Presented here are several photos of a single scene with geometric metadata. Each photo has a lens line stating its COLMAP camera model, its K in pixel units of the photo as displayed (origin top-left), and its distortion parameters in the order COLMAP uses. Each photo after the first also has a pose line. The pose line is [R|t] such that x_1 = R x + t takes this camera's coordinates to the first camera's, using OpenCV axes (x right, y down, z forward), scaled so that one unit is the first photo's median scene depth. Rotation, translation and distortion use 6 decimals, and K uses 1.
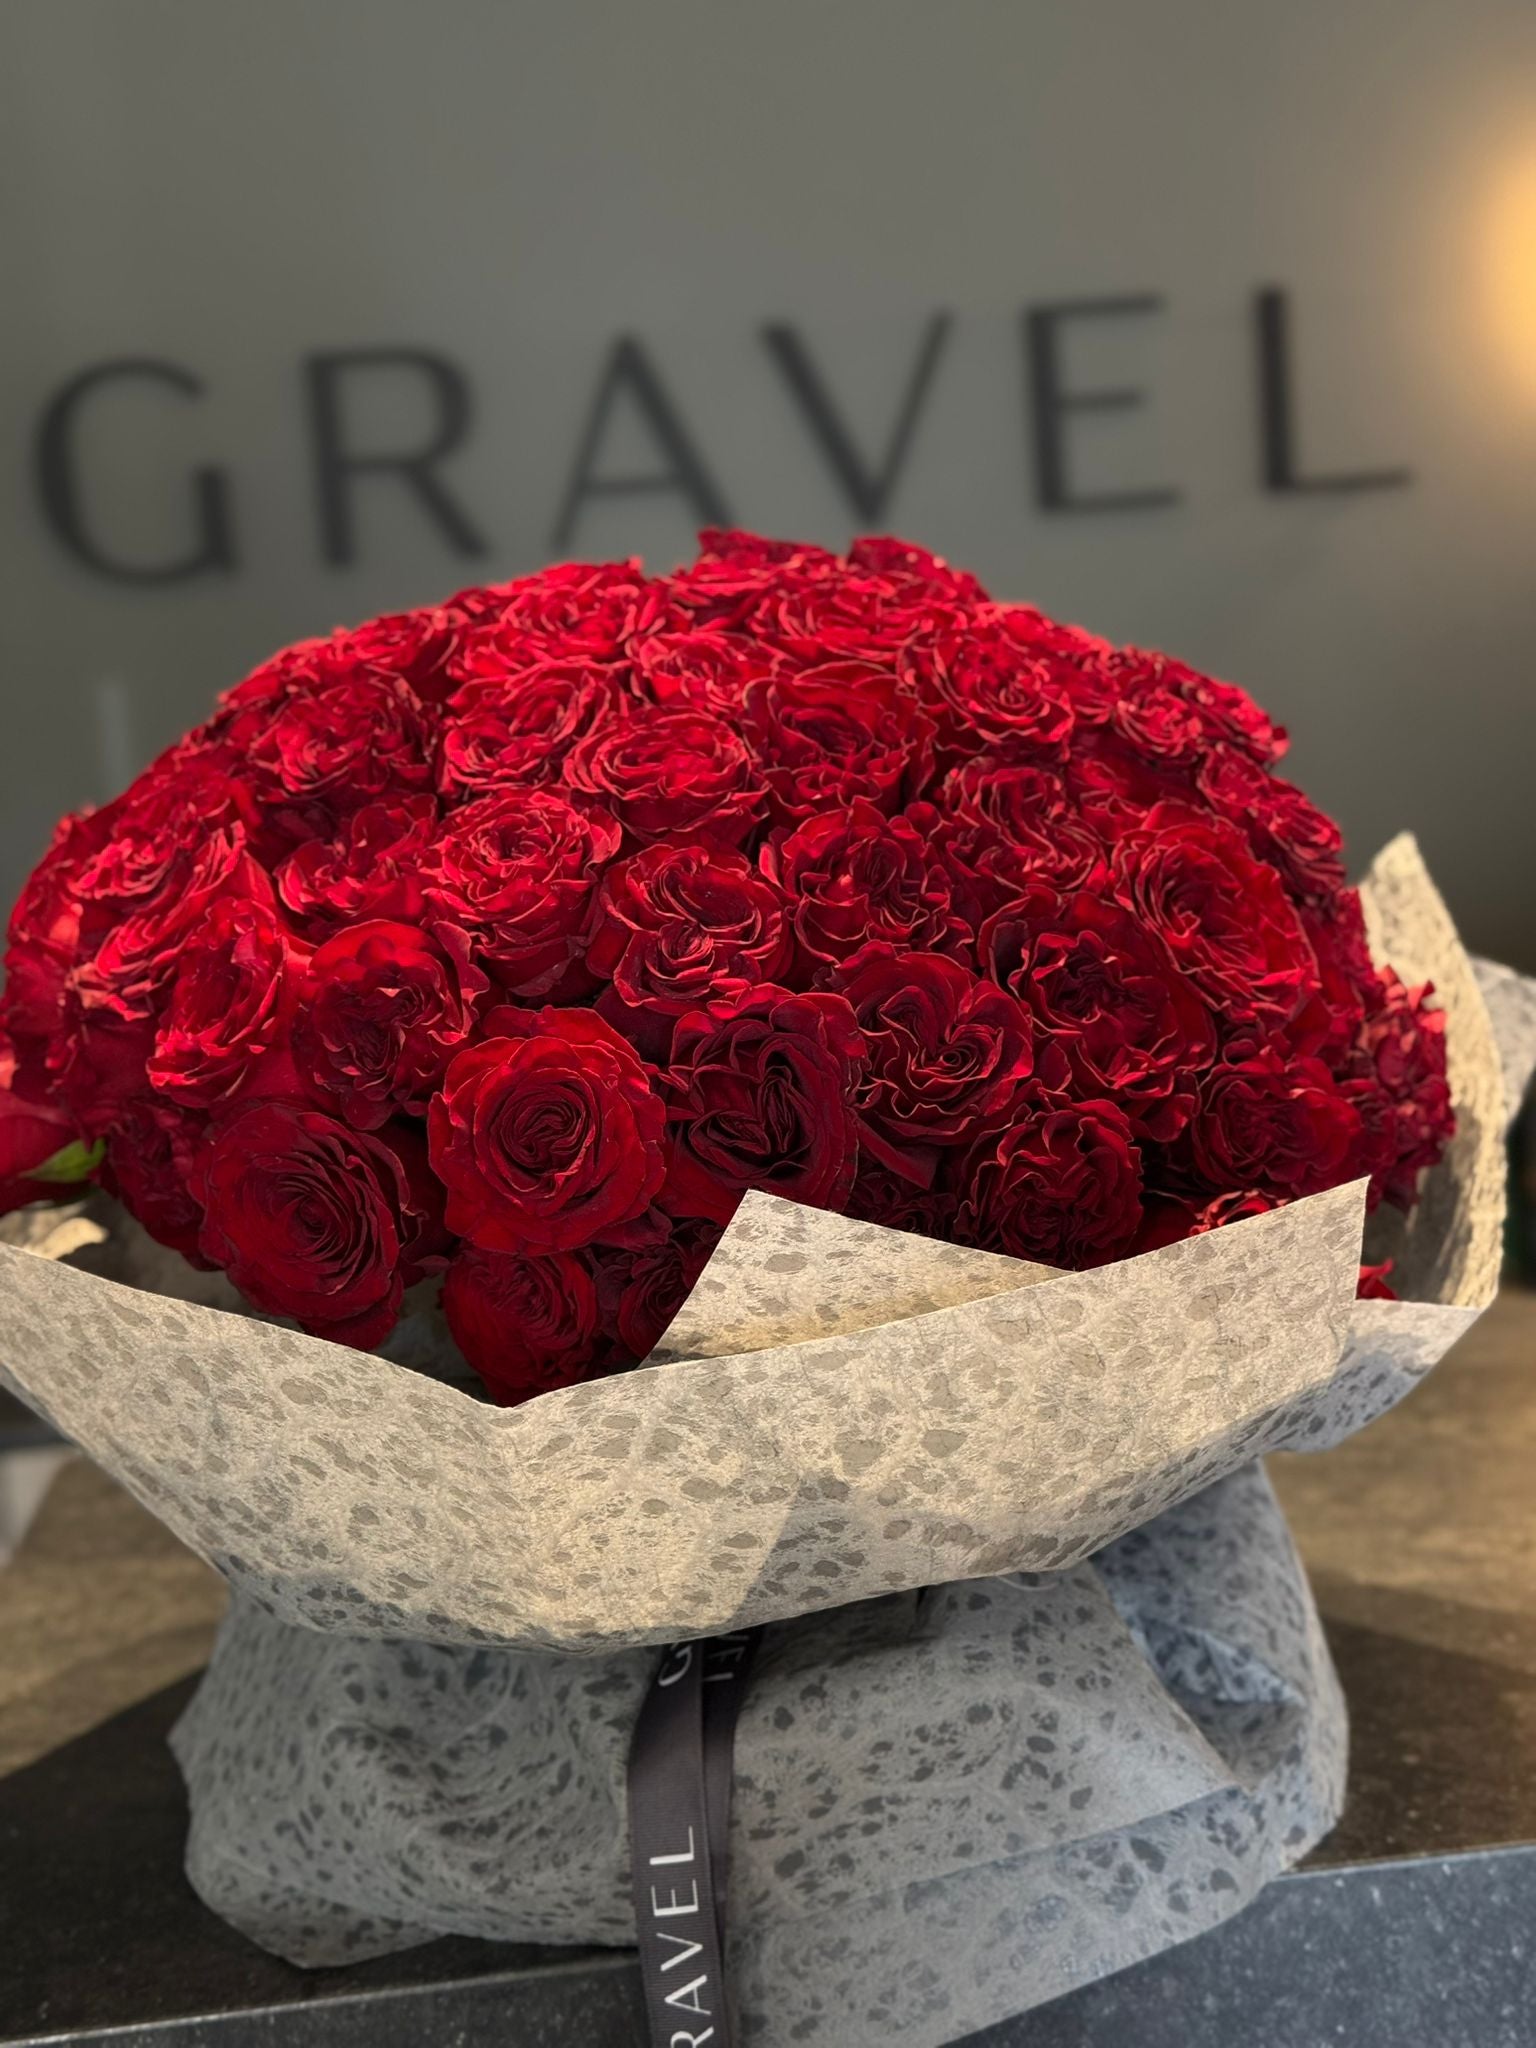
lens RADIAL K [[2757.2, 0, 765.9], [0, 2757.2, 1125.1], [0, 0, 1]] dist [0.116840, -0.145243]
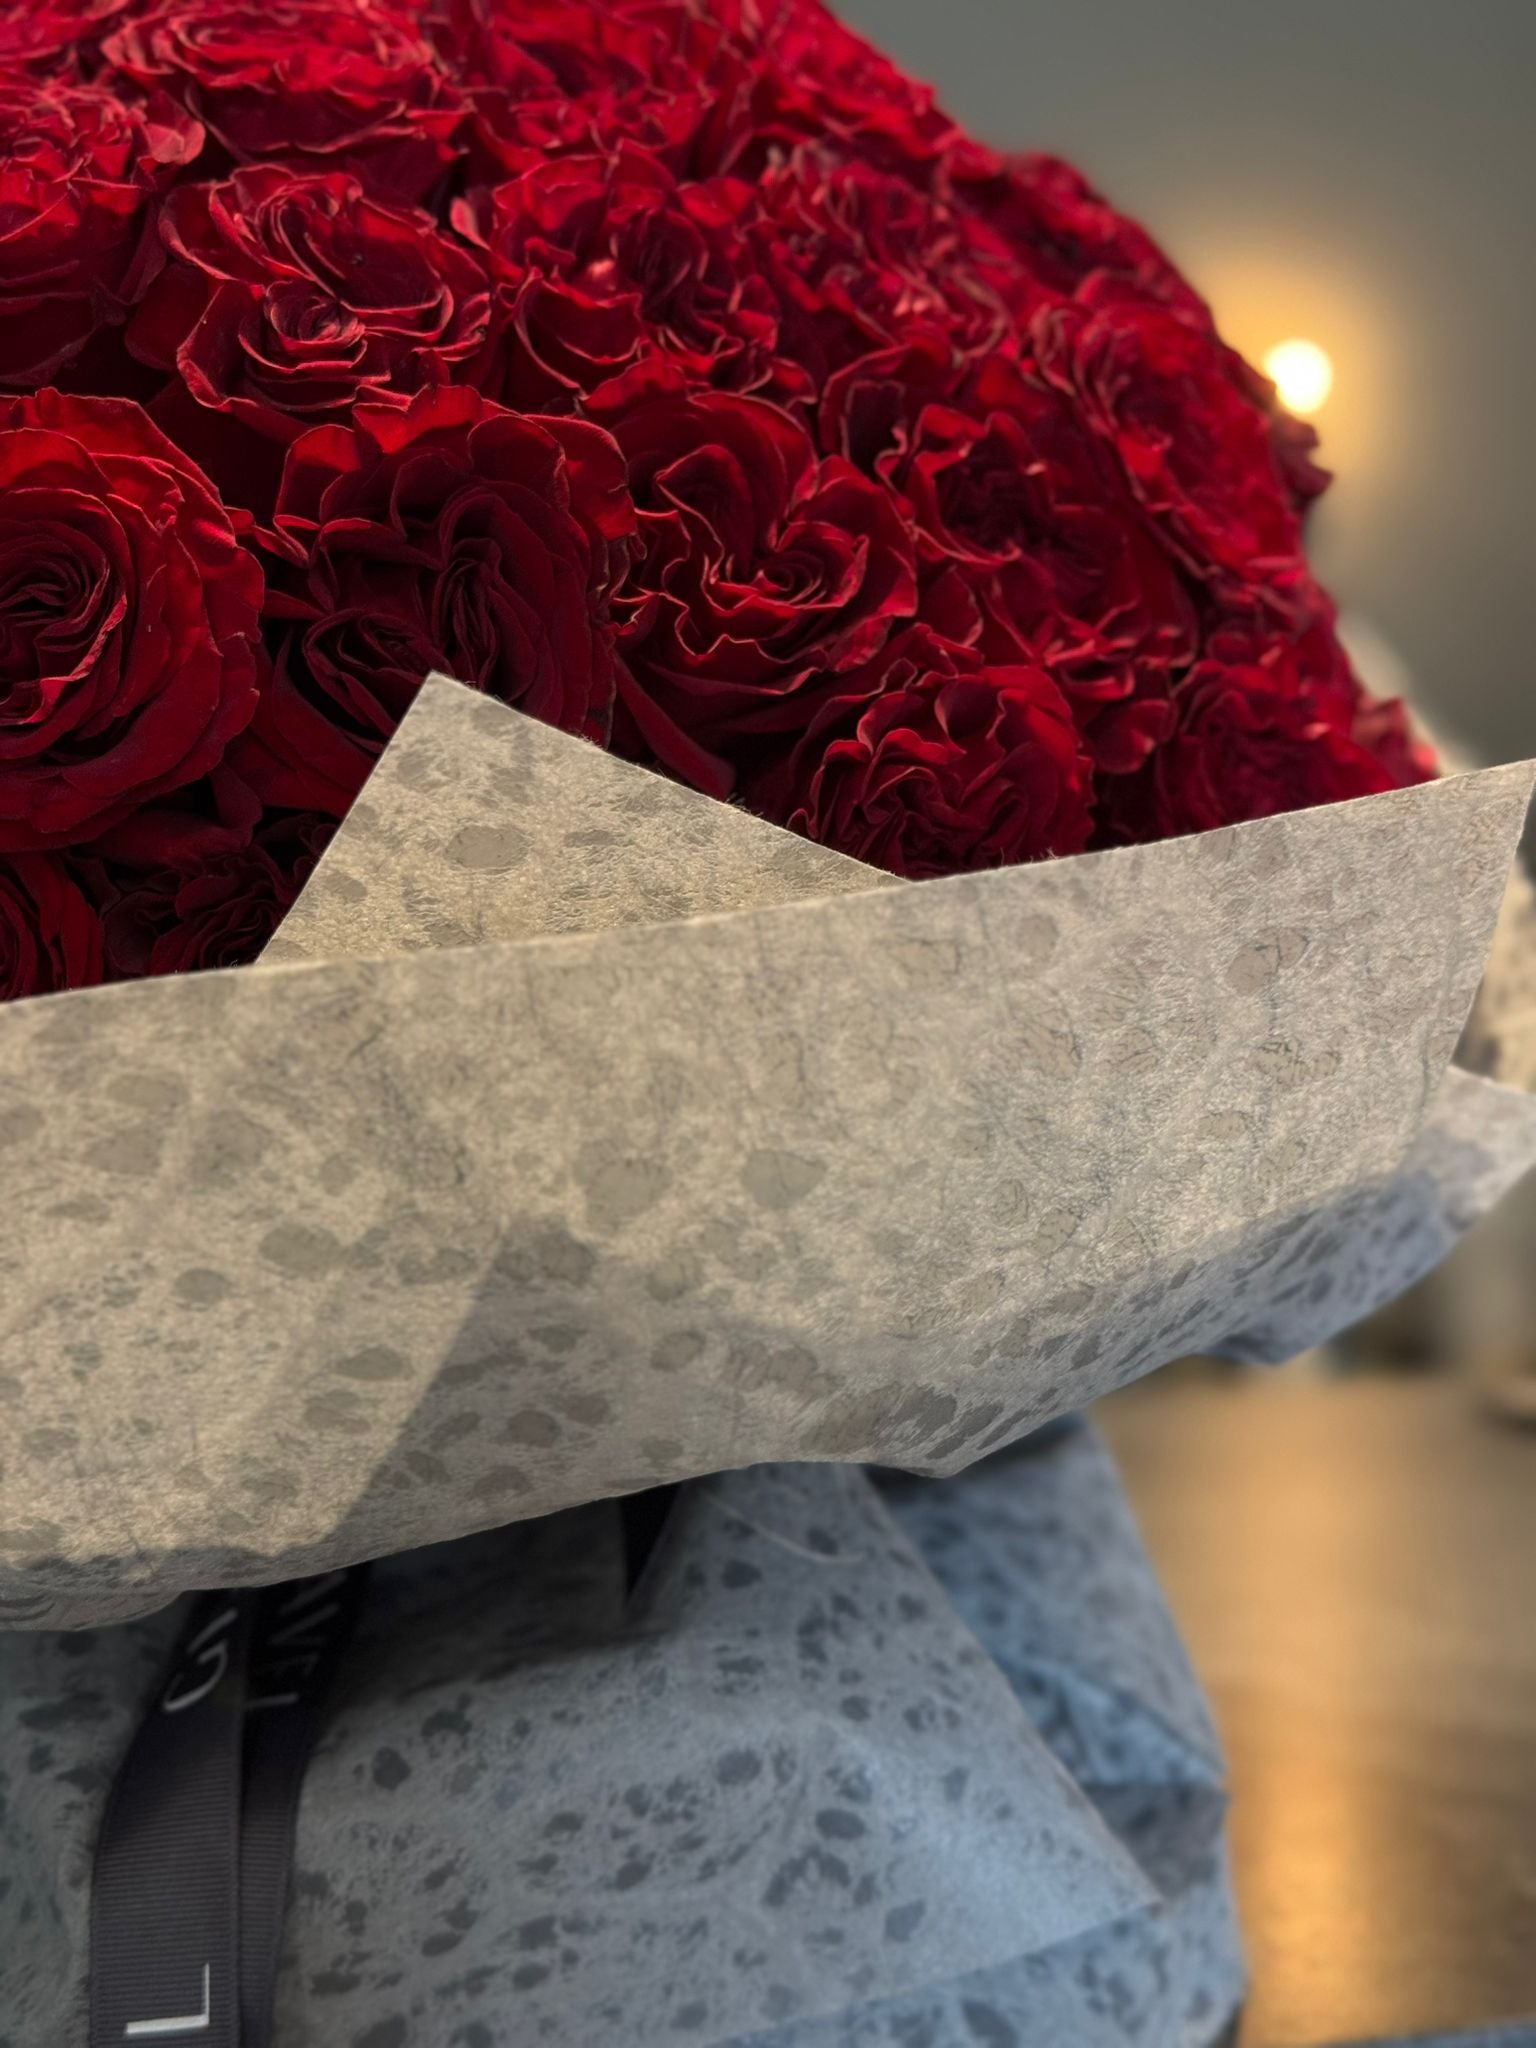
lens RADIAL K [[2757.2, 0, 765.9], [0, 2757.2, 1125.1], [0, 0, 1]] dist [0.116840, -0.145243]
pose [[0.981491, 0.066257, 0.179681, -0.030099], [-0.049576, 0.994166, -0.095794, 0.143196], [-0.184979, 0.085113, 0.979050, 0.454645]]
